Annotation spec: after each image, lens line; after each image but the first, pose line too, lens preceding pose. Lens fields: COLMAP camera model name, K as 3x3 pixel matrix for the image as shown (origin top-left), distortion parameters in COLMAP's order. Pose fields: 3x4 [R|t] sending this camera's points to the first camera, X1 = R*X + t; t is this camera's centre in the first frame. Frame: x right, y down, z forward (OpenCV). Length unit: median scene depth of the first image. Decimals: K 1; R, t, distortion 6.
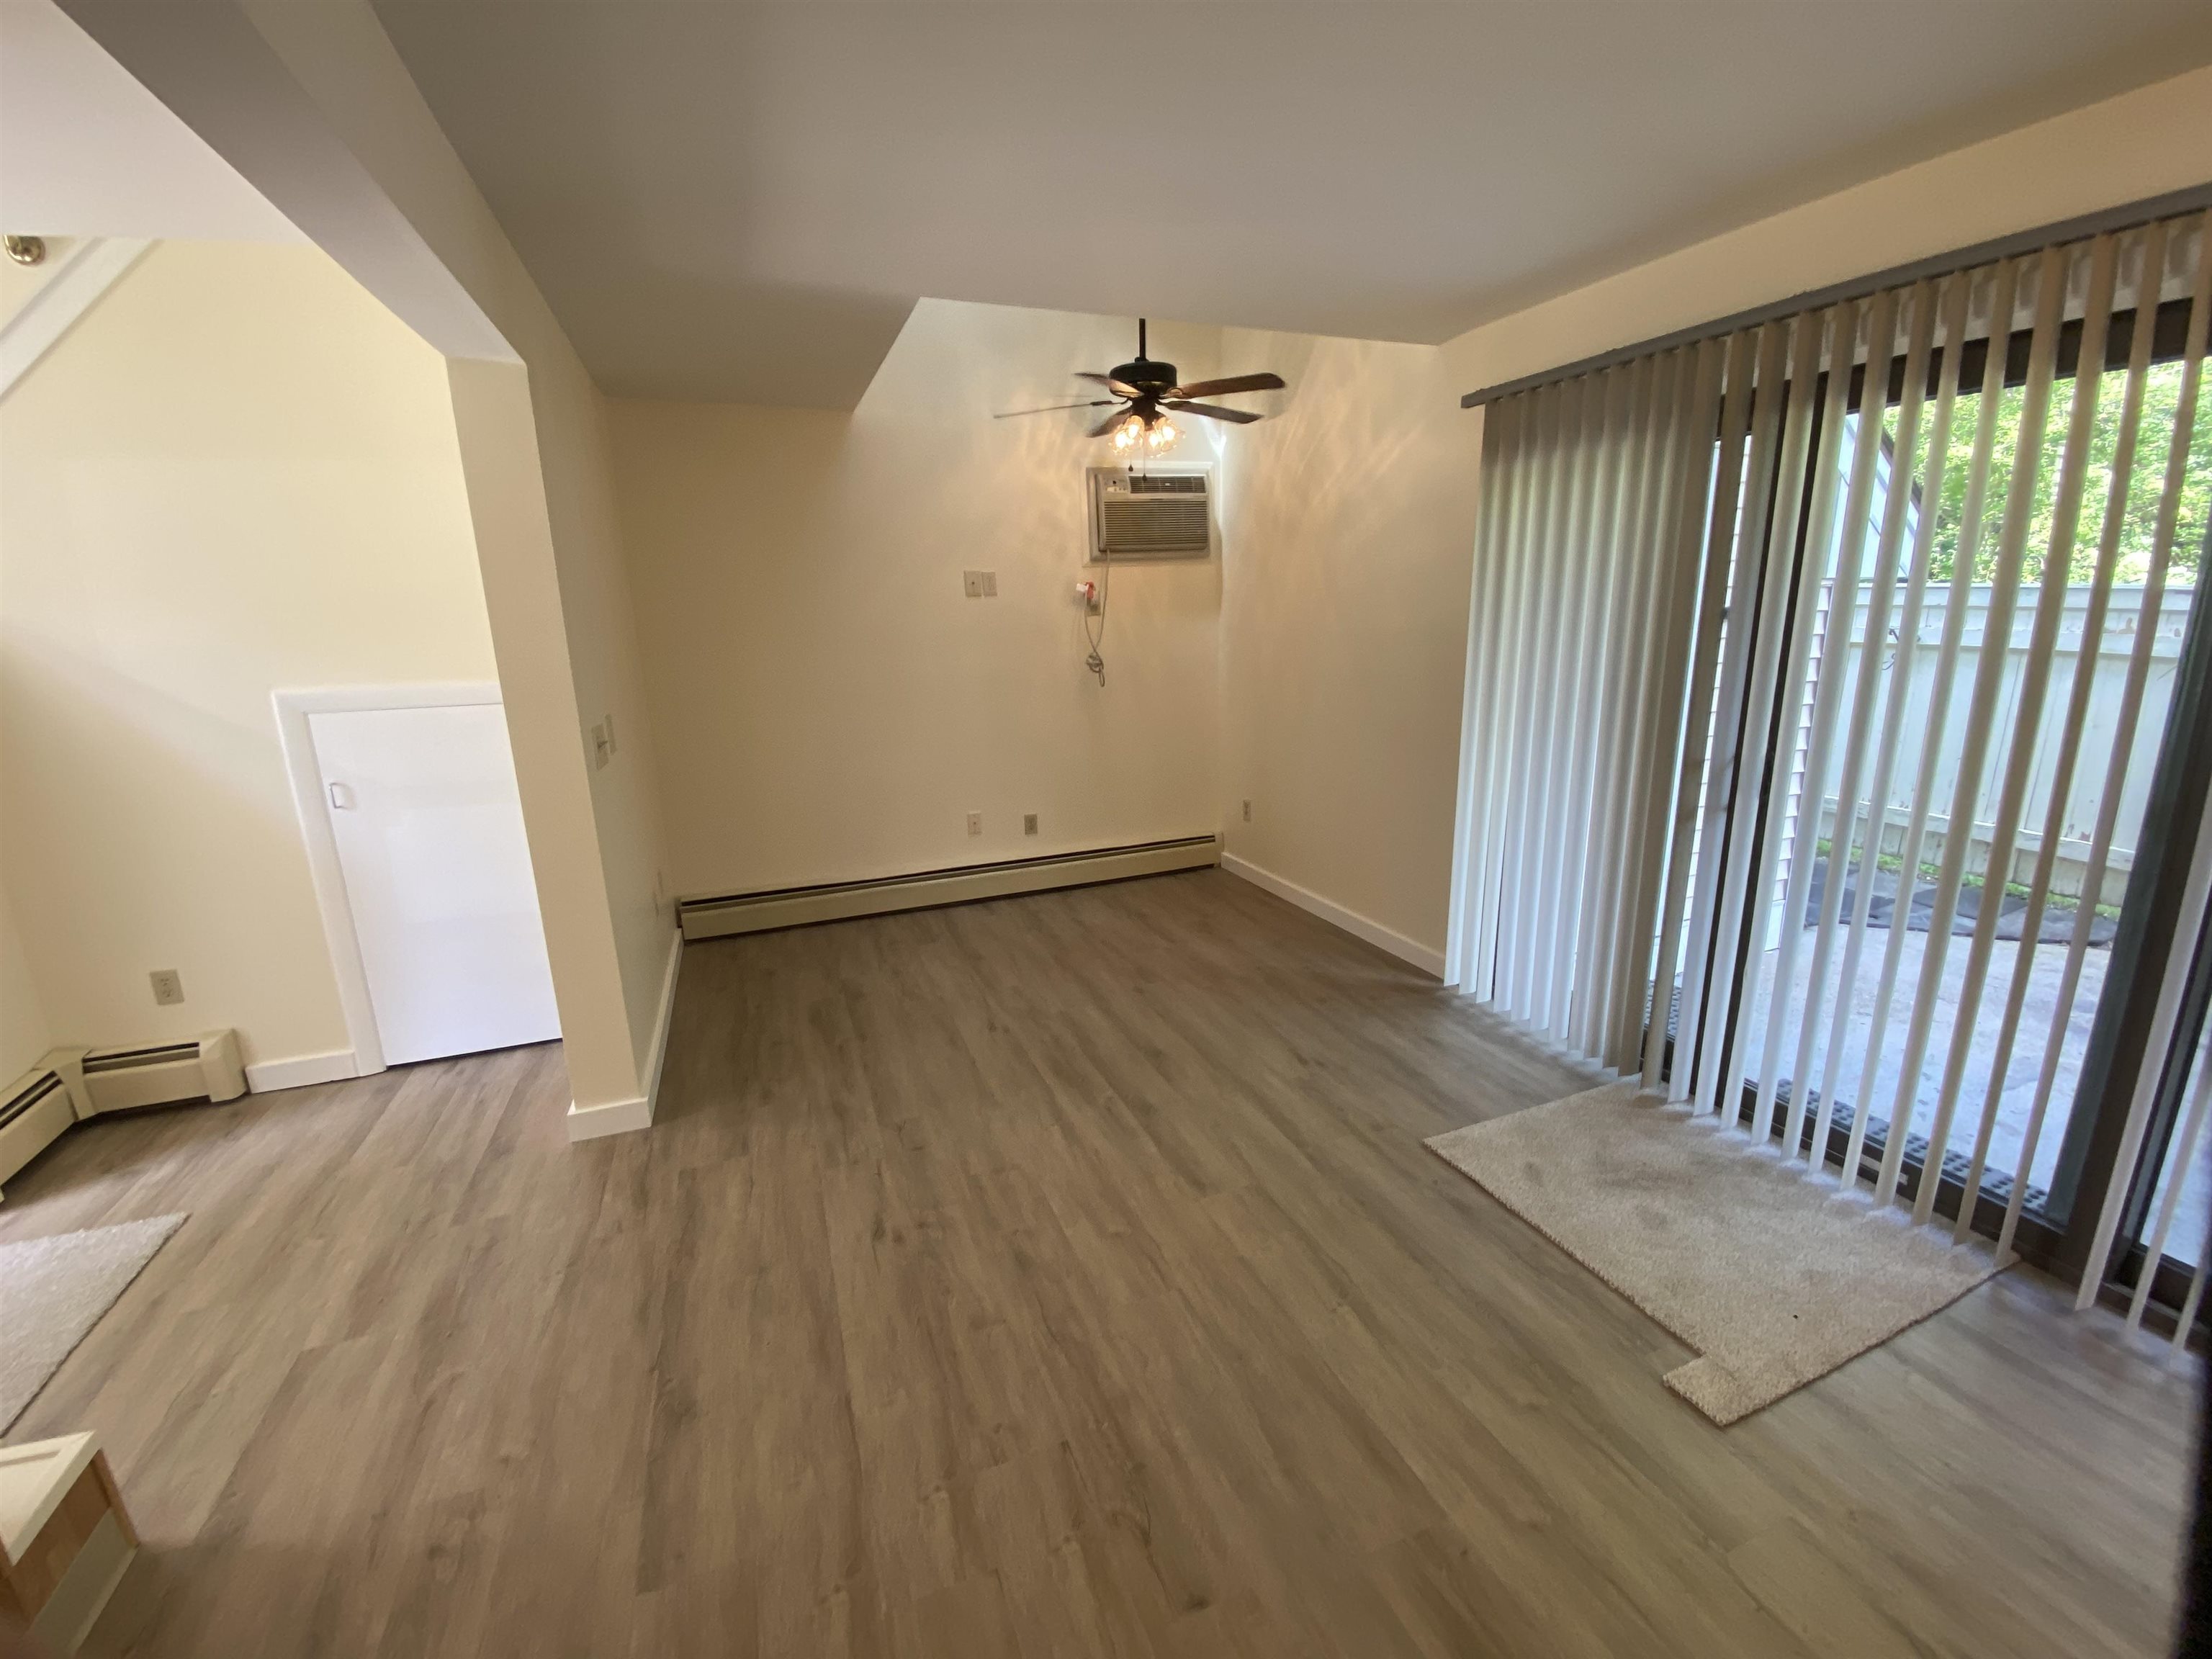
lens RADIAL K [[891.5, 0, 1096.8], [0, 891.5, 820.9], [0, 0, 1]] dist [0.015293, -0.017960]
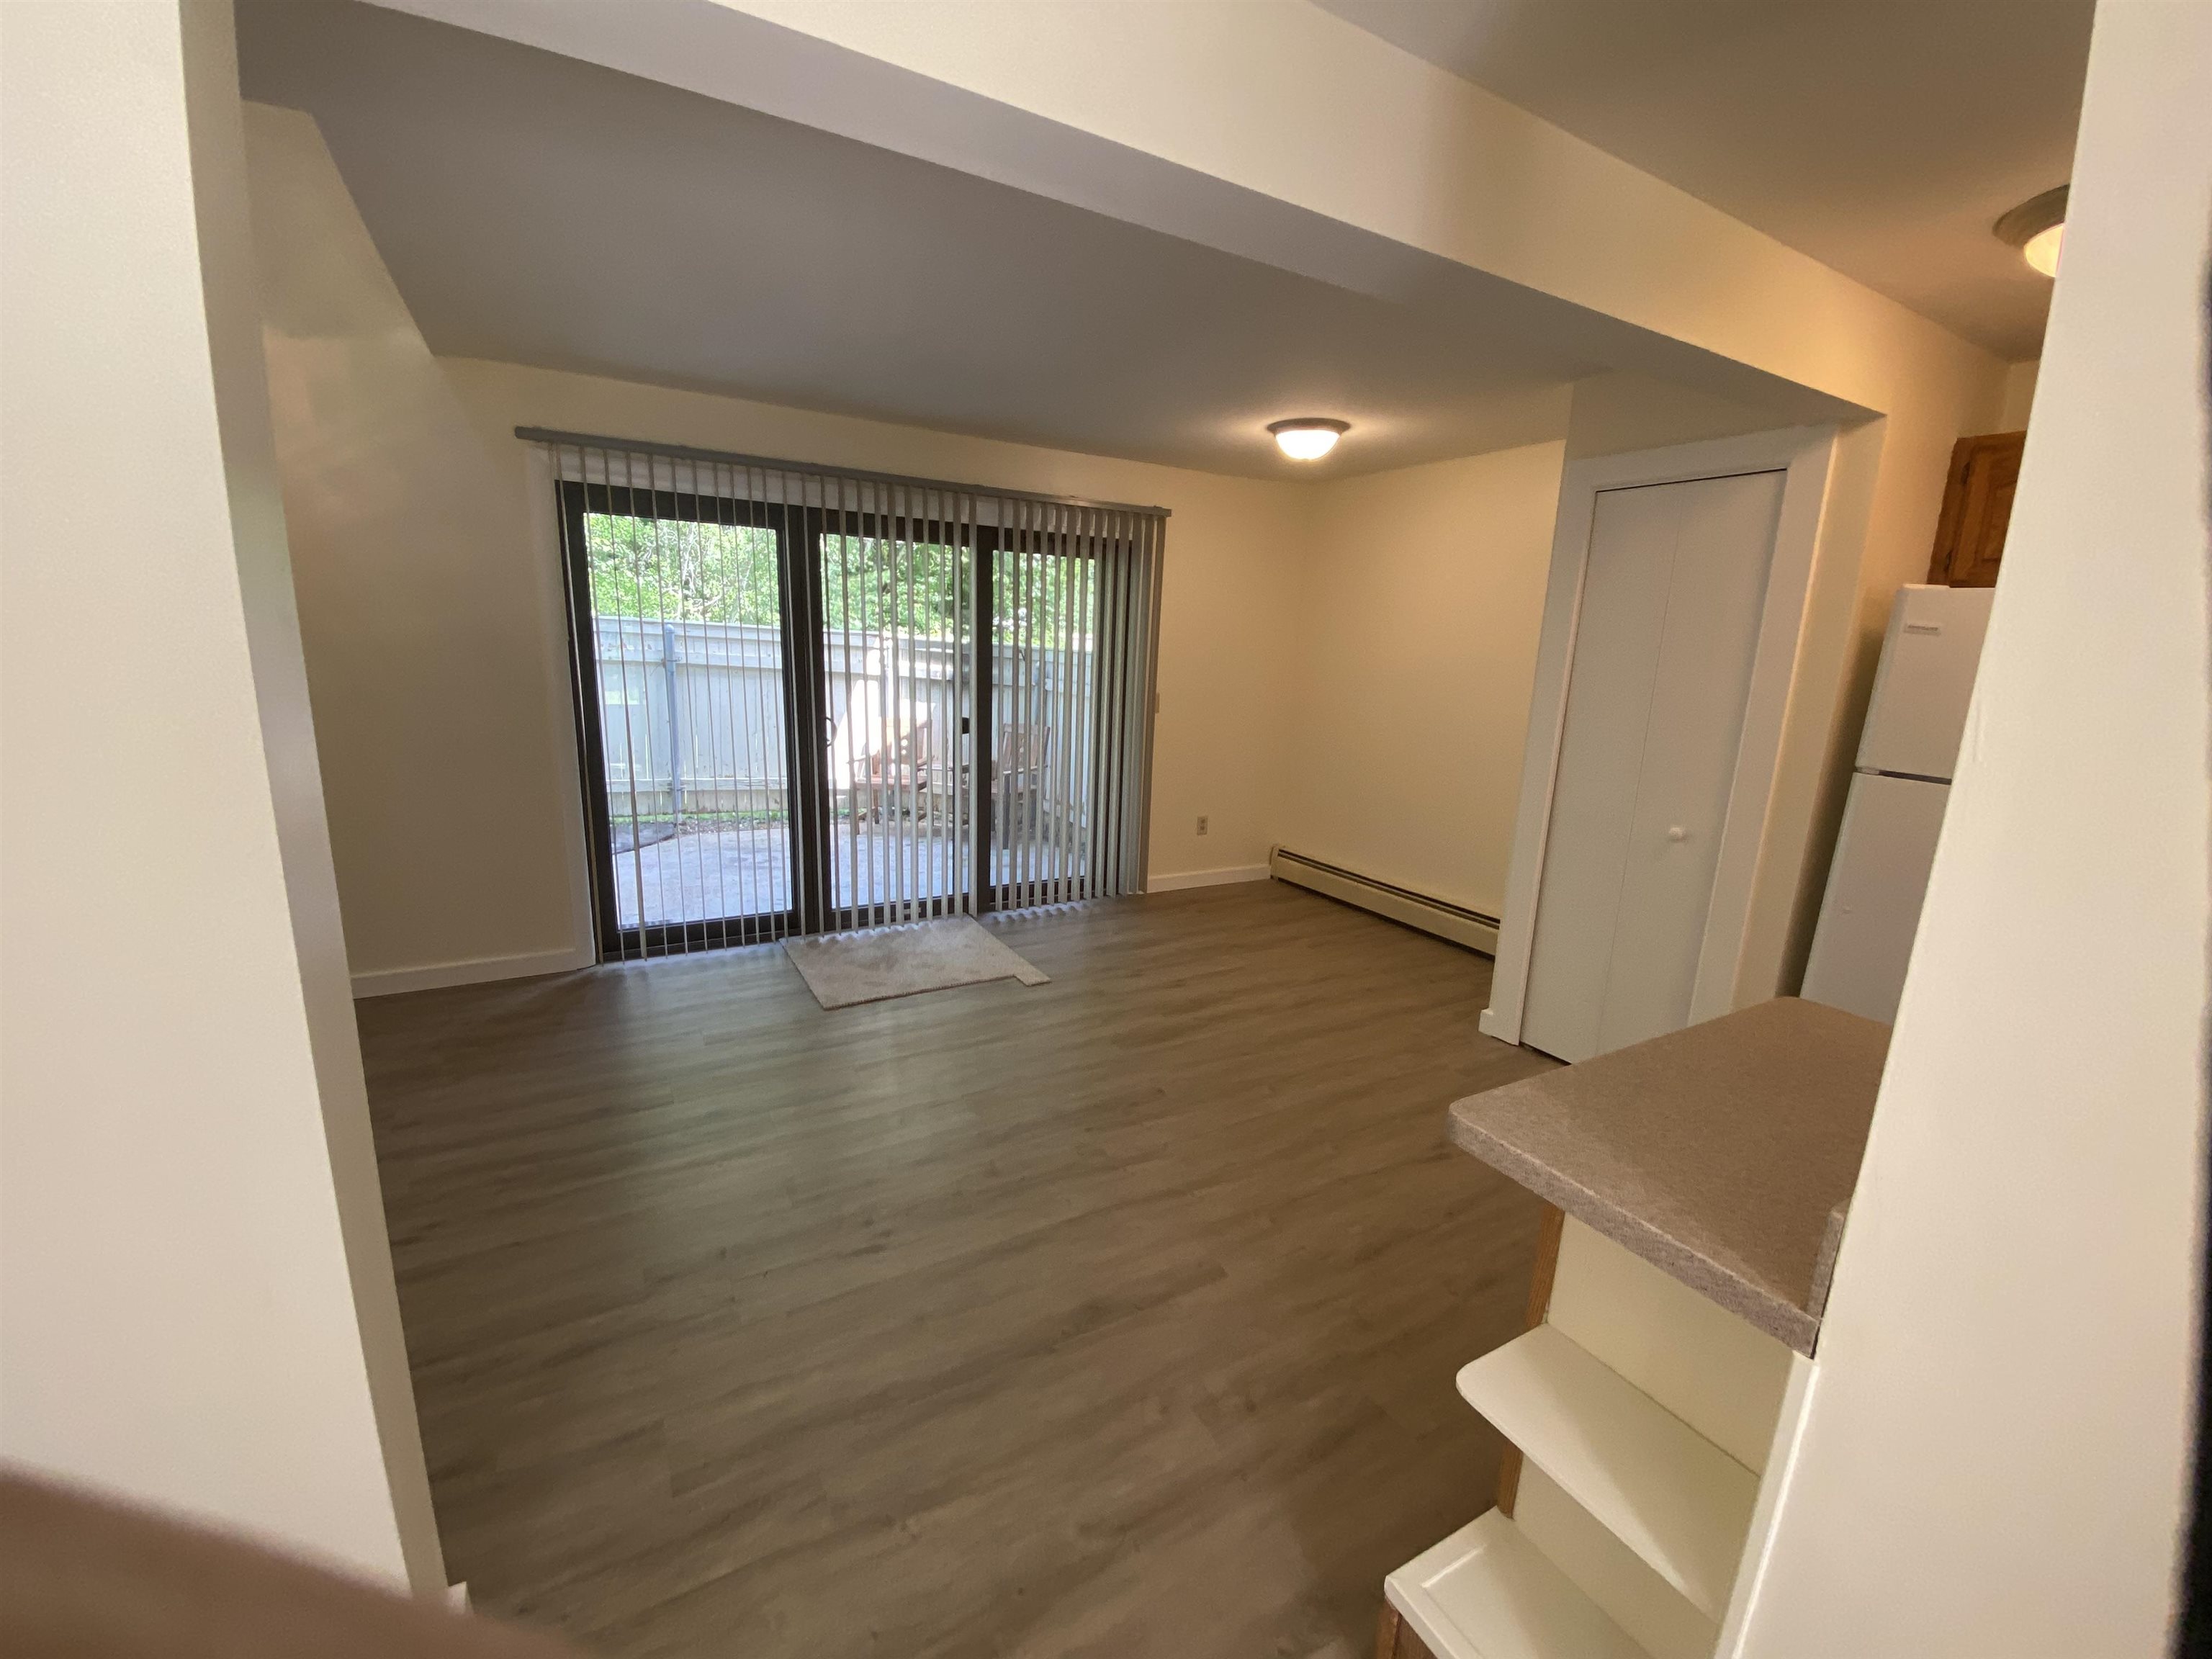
lens RADIAL K [[891.5, 0, 1115.3], [0, 891.5, 838.7], [0, 0, 1]] dist [0.015293, -0.017960]
pose [[-0.162365, -0.199760, 0.966299, -0.903801], [0.189486, 0.954755, 0.229213, -0.116535], [-0.968366, 0.220316, -0.117167, 0.595219]]
